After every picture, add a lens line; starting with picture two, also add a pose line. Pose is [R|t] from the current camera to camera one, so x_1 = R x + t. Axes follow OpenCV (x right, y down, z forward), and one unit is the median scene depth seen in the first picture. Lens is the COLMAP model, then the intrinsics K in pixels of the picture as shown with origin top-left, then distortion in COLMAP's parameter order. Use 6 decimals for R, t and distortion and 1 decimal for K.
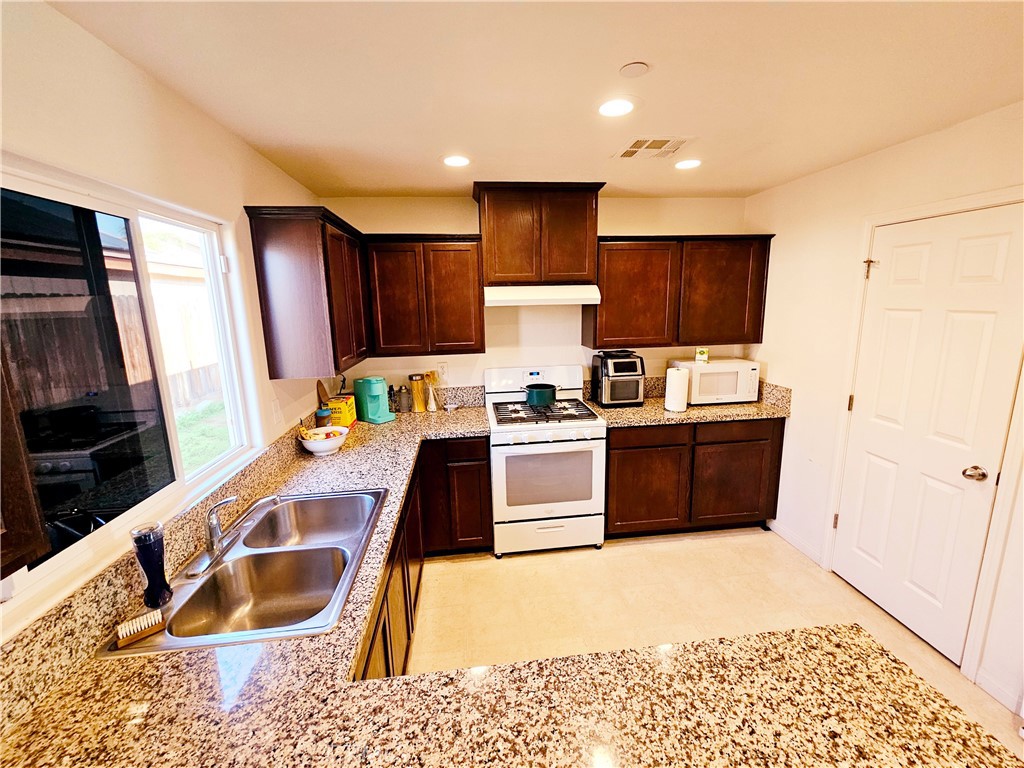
lens RADIAL K [[428.3, 0, 513.7], [0, 428.3, 378.1], [0, 0, 1]] dist [0.000527, 0.001153]
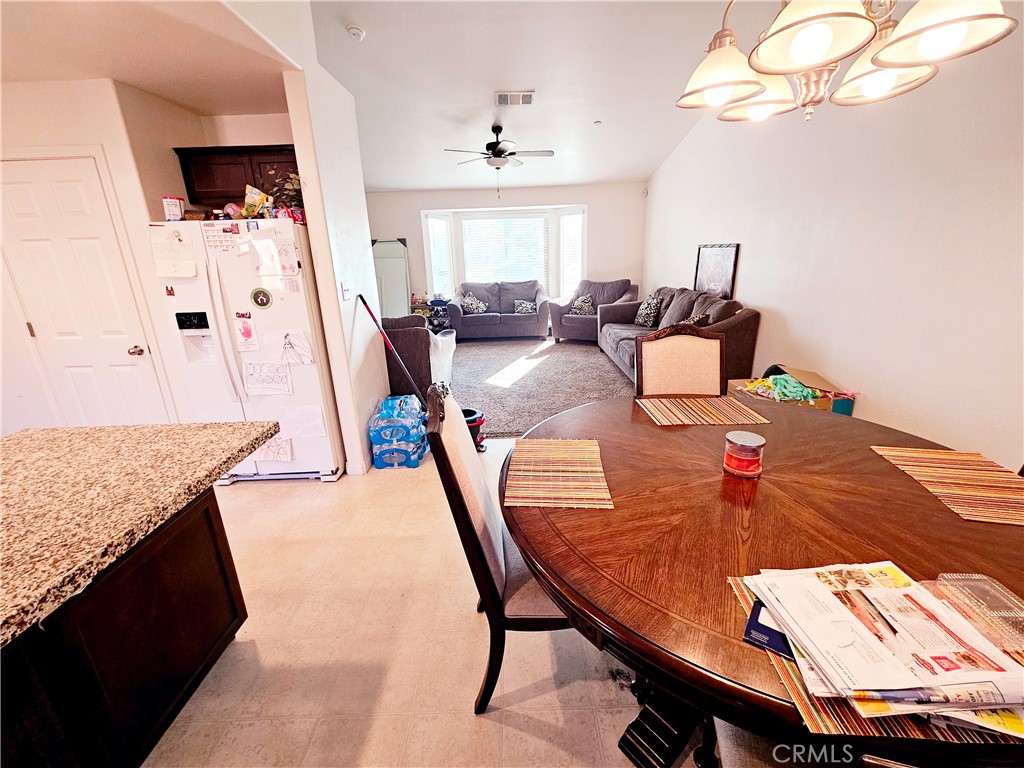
lens RADIAL K [[428.3, 0, 513.7], [0, 428.3, 378.1], [0, 0, 1]] dist [0.000527, 0.001153]
pose [[0.136377, -0.268467, 0.953586, -0.119808], [0.213097, 0.947996, 0.236417, 0.155378], [-0.967466, 0.170964, 0.186495, -0.337837]]
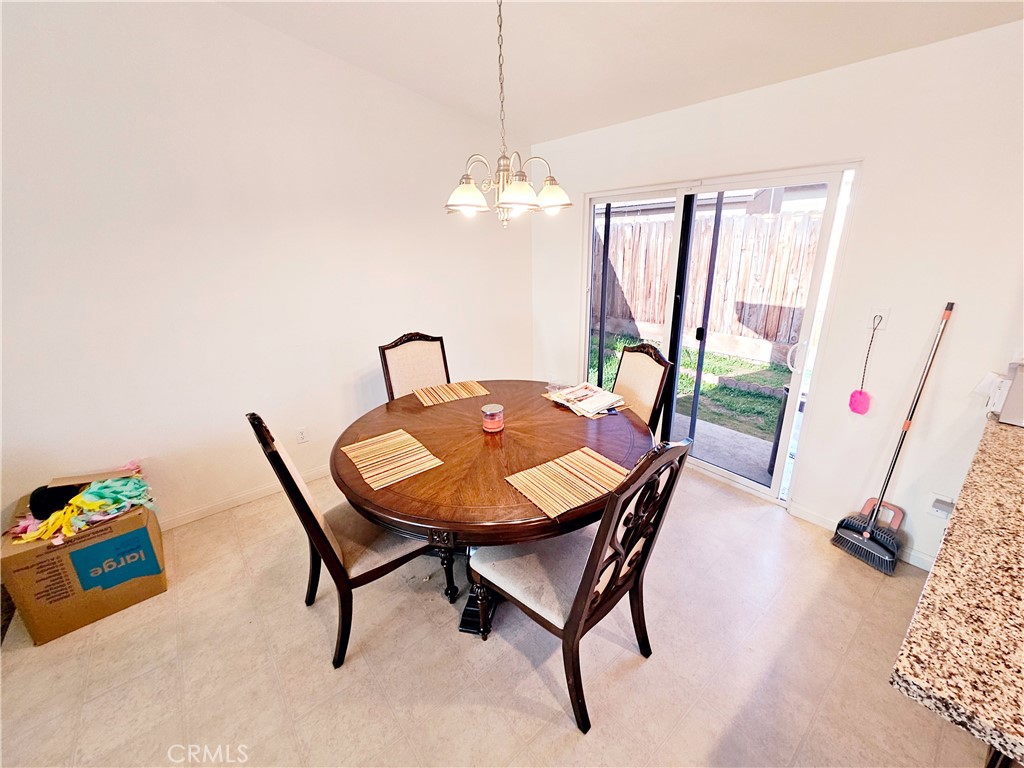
lens RADIAL K [[428.3, 0, 513.7], [0, 428.3, 378.1], [0, 0, 1]] dist [0.000527, 0.001153]
pose [[-0.850459, 0.198512, -0.487148, 0.637542], [-0.060822, 0.882745, 0.465899, -0.007438], [0.522513, 0.425858, -0.738664, 0.050580]]
